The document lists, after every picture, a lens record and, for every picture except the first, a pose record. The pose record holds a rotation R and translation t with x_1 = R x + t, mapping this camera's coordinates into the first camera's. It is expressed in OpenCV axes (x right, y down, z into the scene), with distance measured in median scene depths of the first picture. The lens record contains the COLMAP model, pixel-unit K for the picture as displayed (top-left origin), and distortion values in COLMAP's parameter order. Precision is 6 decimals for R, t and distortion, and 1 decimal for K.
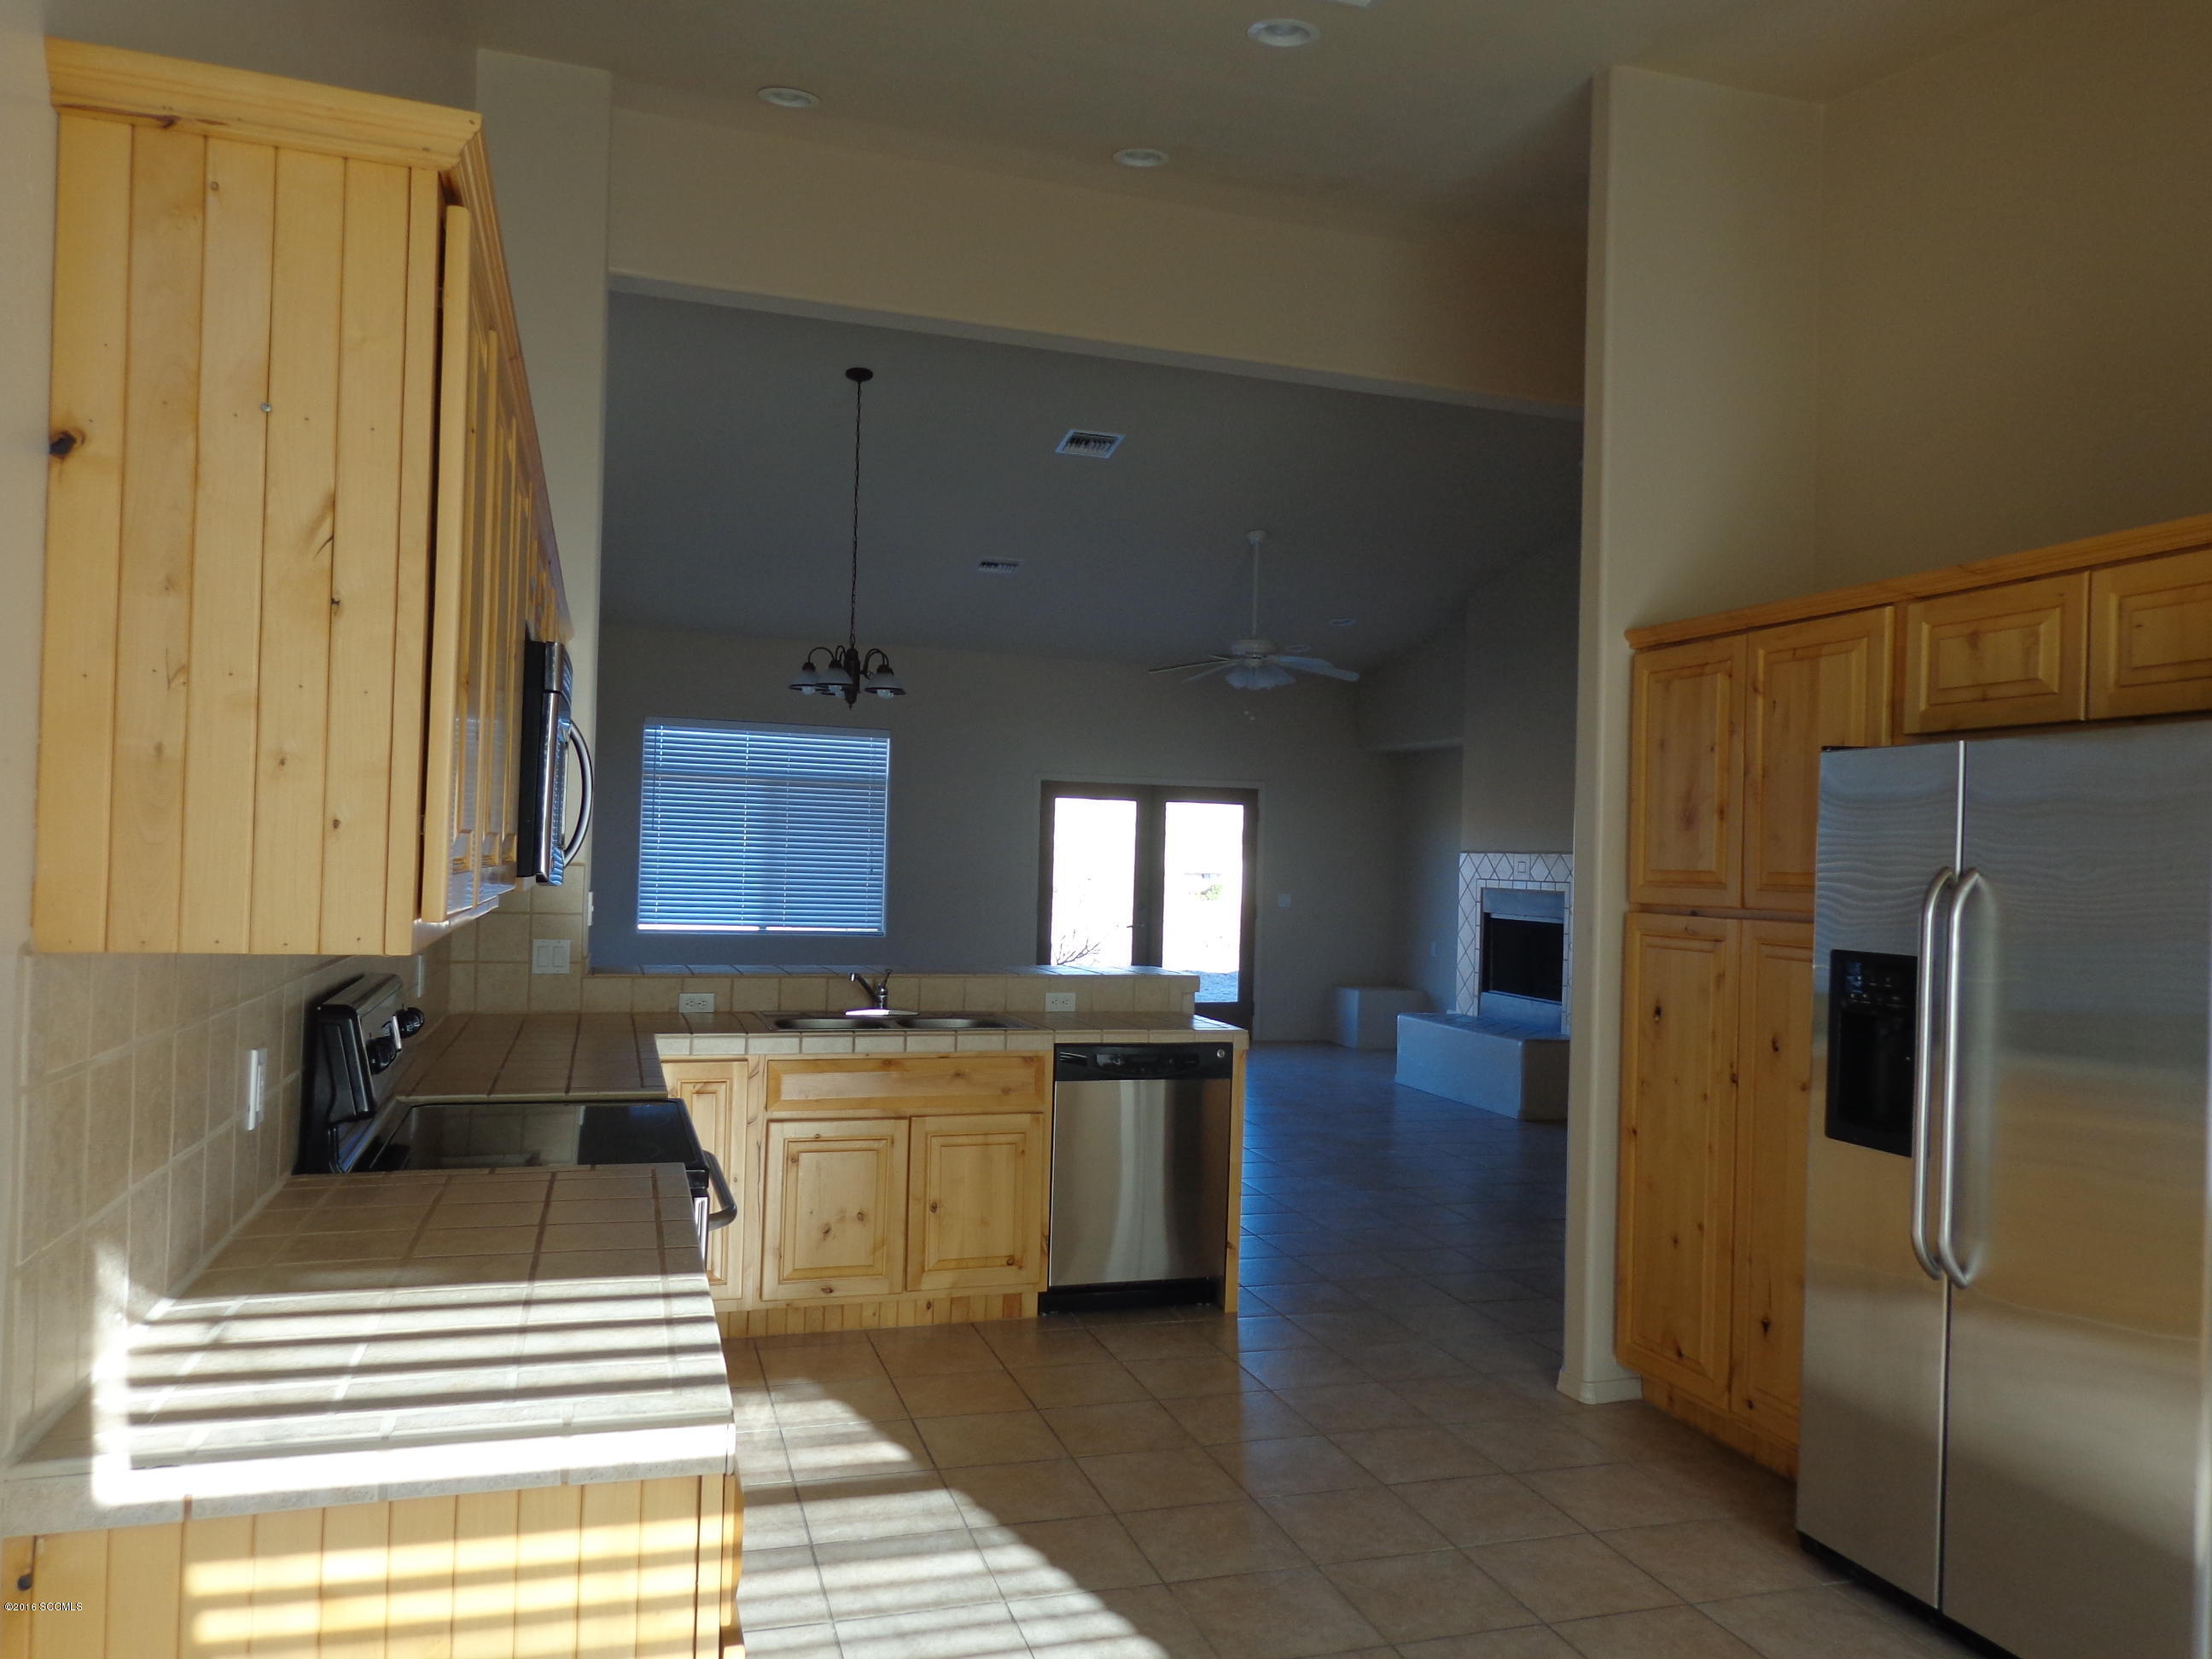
lens RADIAL K [[1552.1, 0, 1090.3], [0, 1552.1, 833.7], [0, 0, 1]] dist [0.005256, 0.009155]
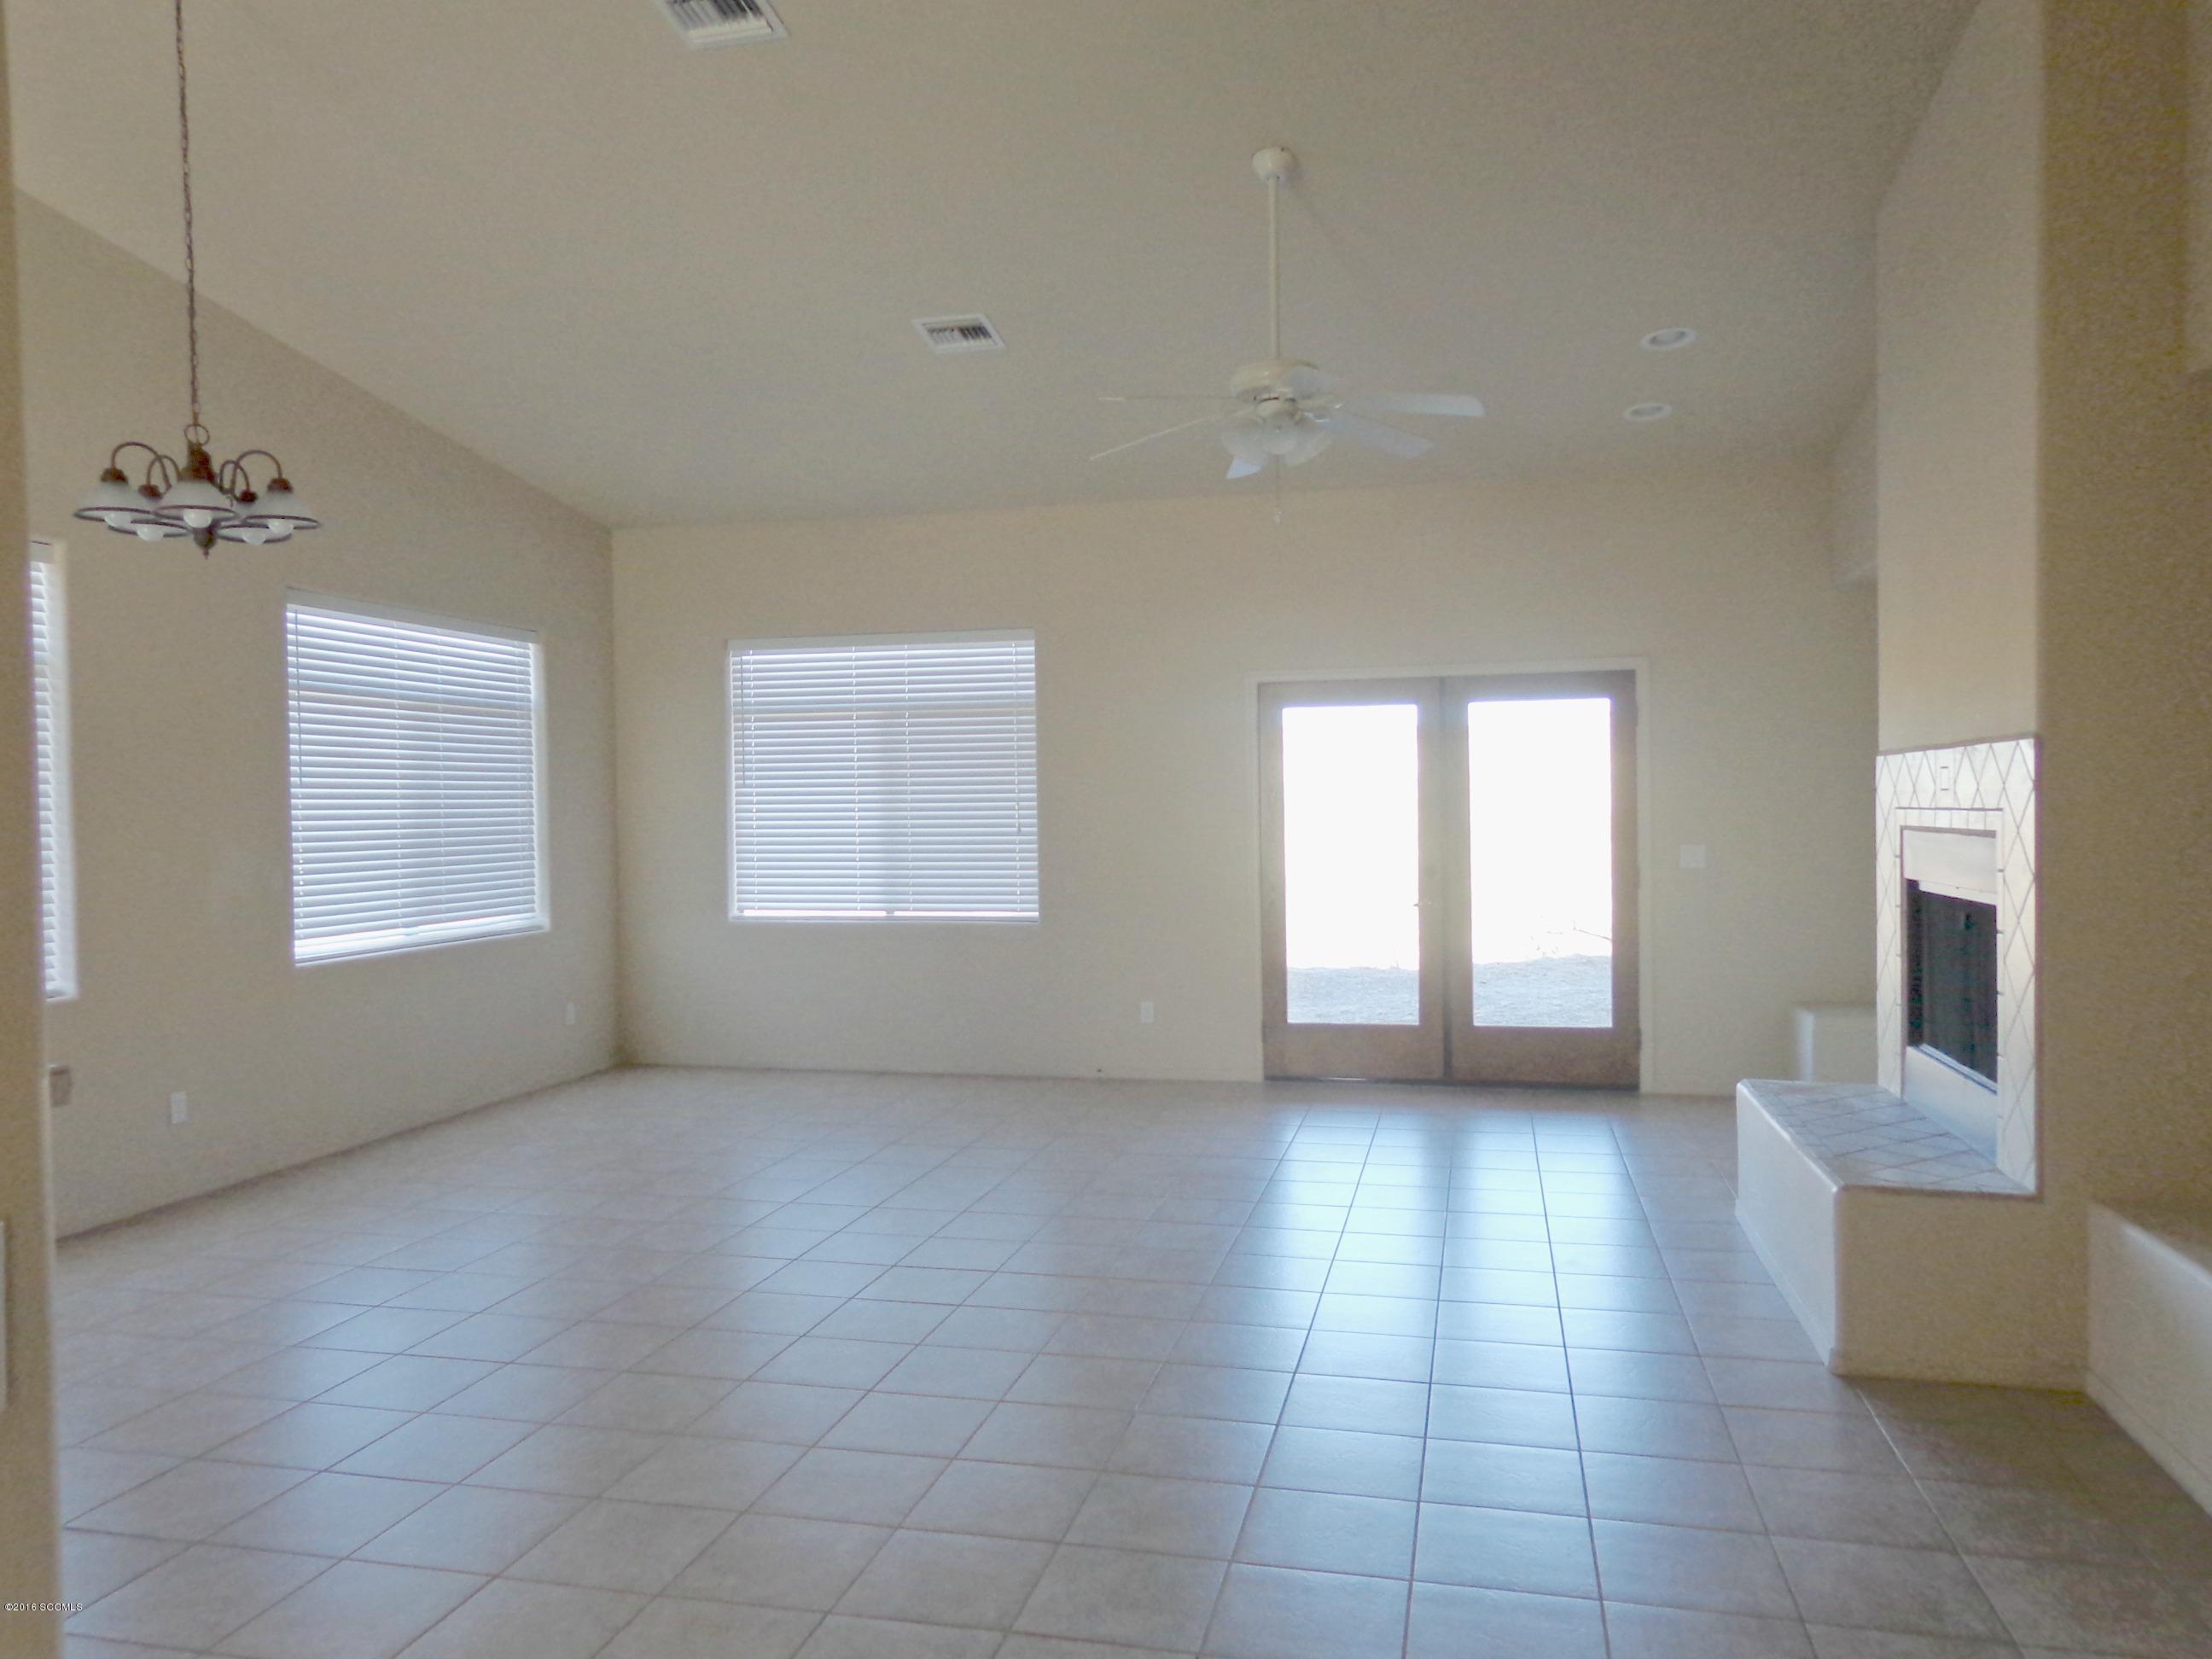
lens RADIAL K [[1552.1, 0, 1125.4], [0, 1552.1, 829.6], [0, 0, 1]] dist [0.005256, 0.009155]
pose [[0.868082, -0.035446, -0.495154, 0.273805], [0.050650, 0.998566, 0.017314, 0.015040], [0.493830, -0.040109, 0.868633, 0.457262]]
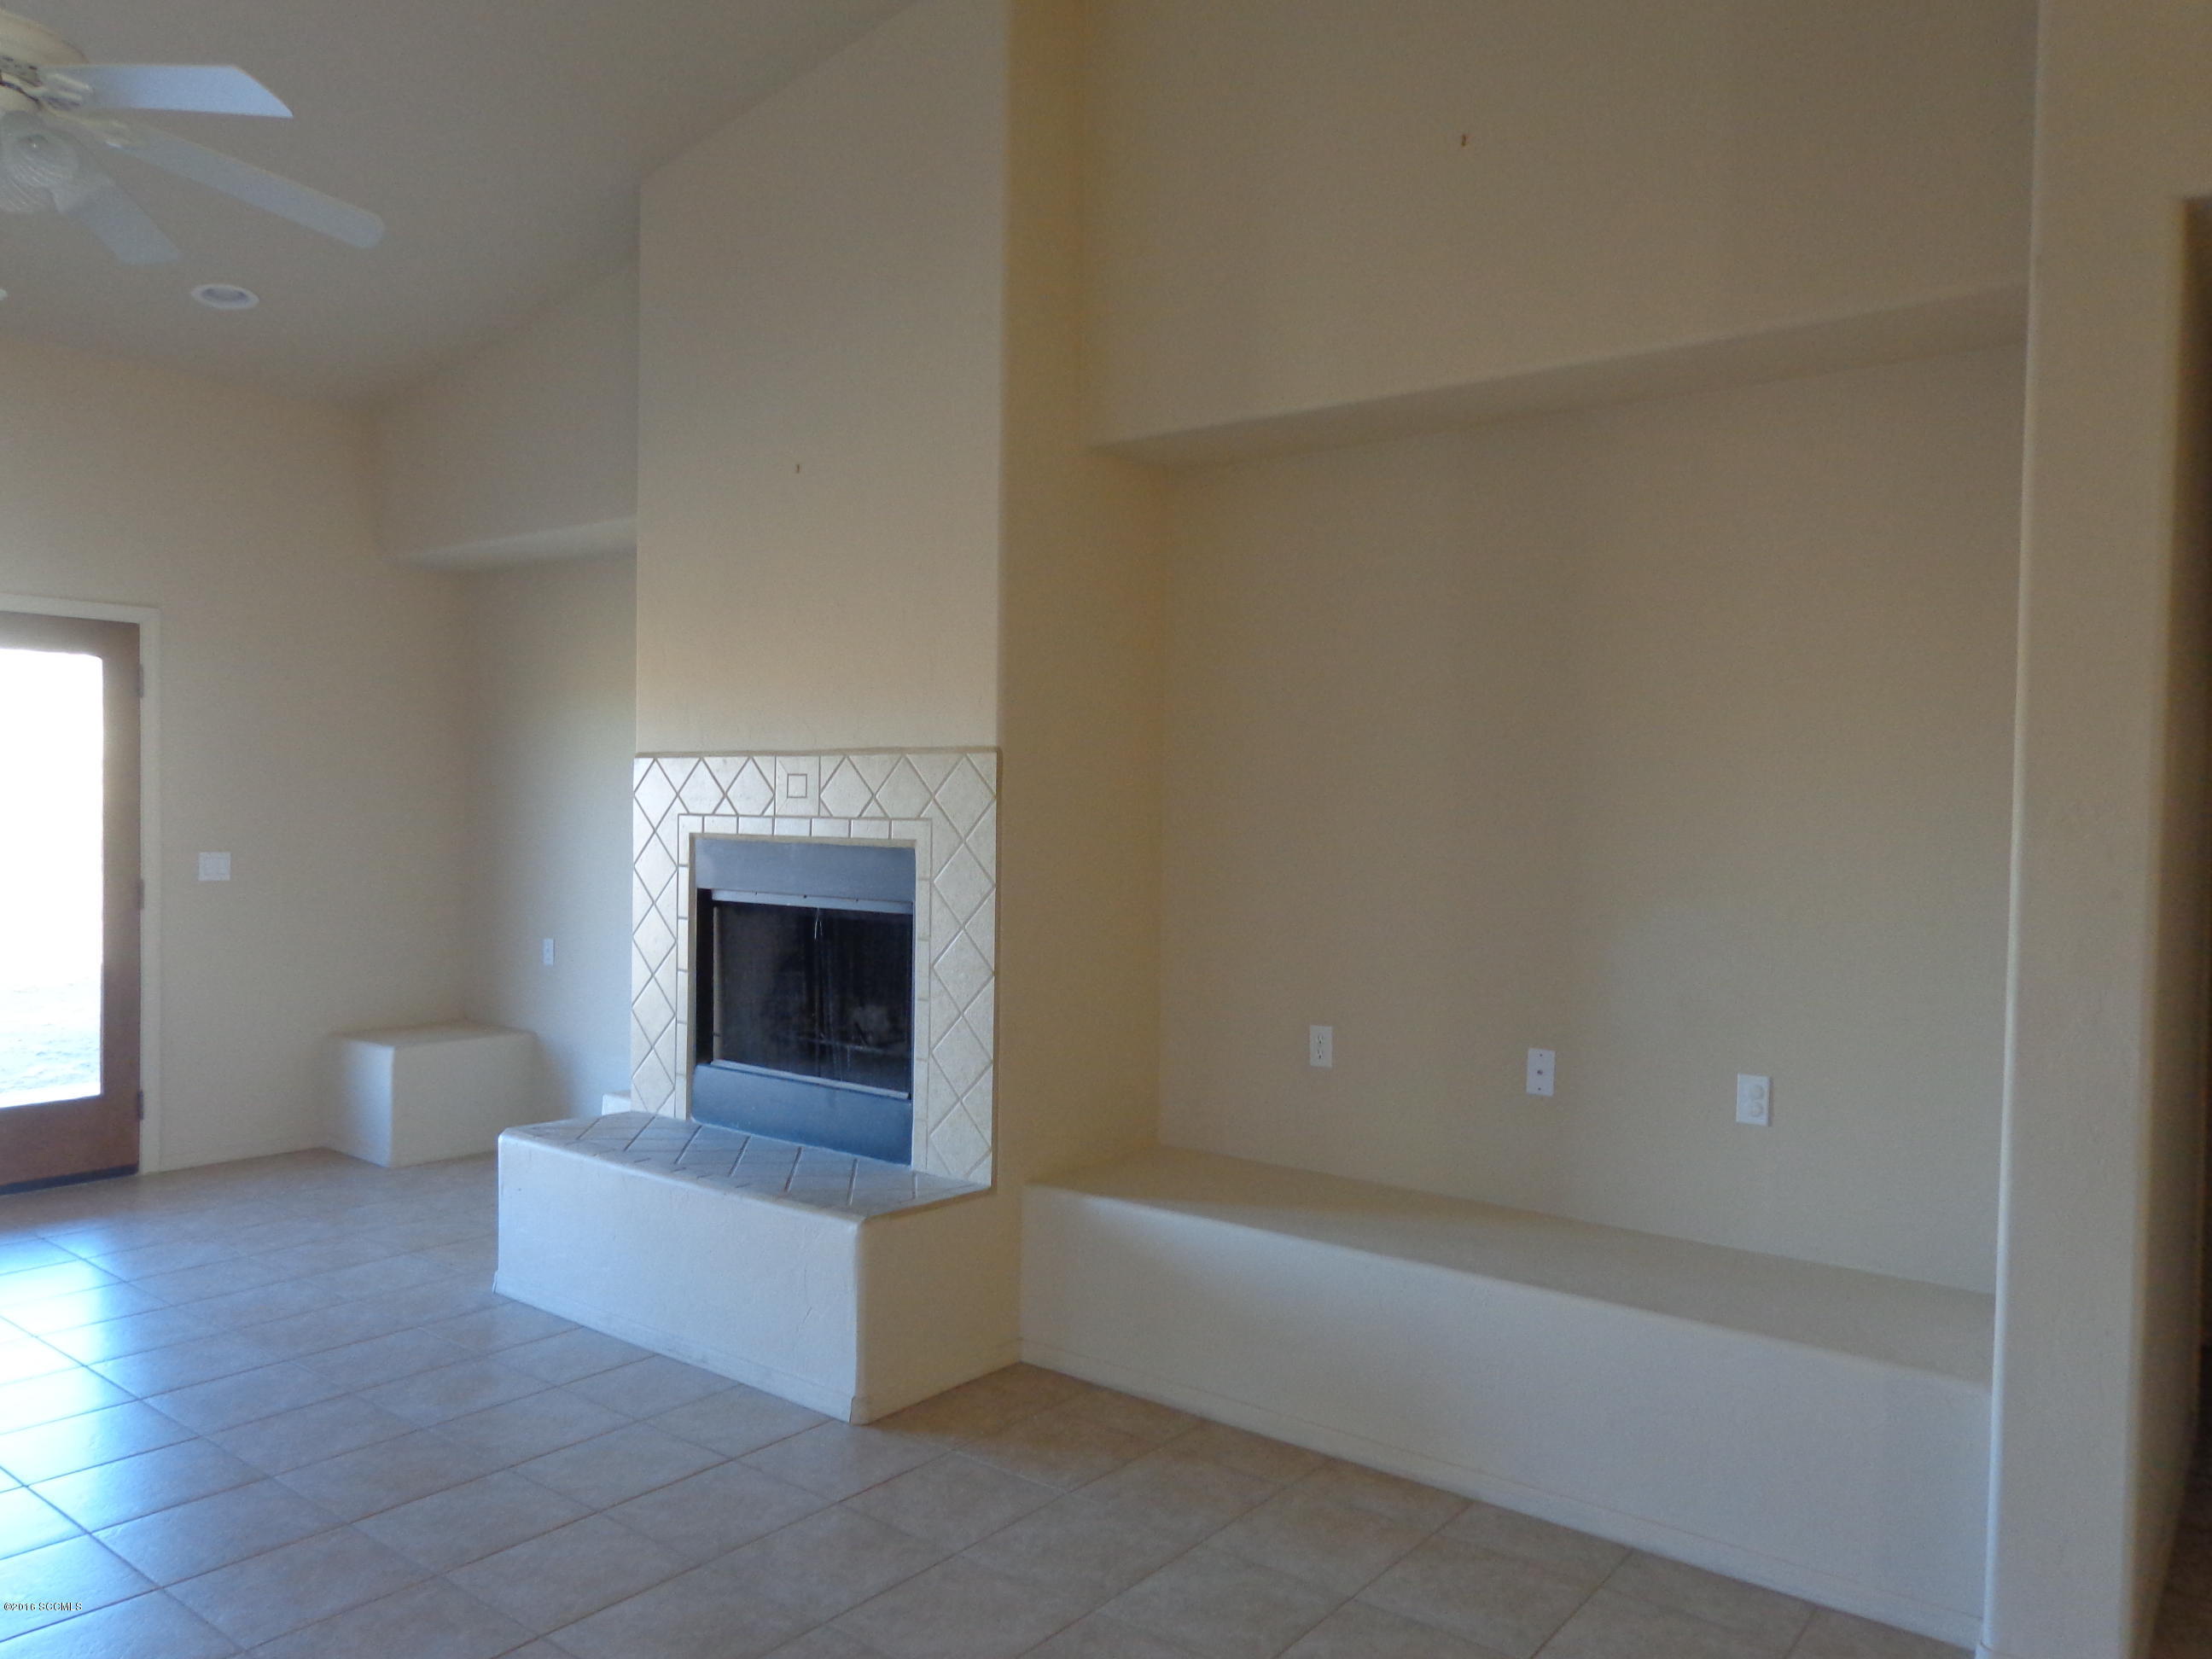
lens RADIAL K [[1552.1, 0, 1098.1], [0, 1552.1, 843.4], [0, 0, 1]] dist [0.005256, 0.009155]
pose [[0.818222, -0.028587, 0.574191, 0.087814], [-0.002435, 0.998582, 0.053186, 0.012986], [-0.574897, -0.044916, 0.816992, 0.549508]]
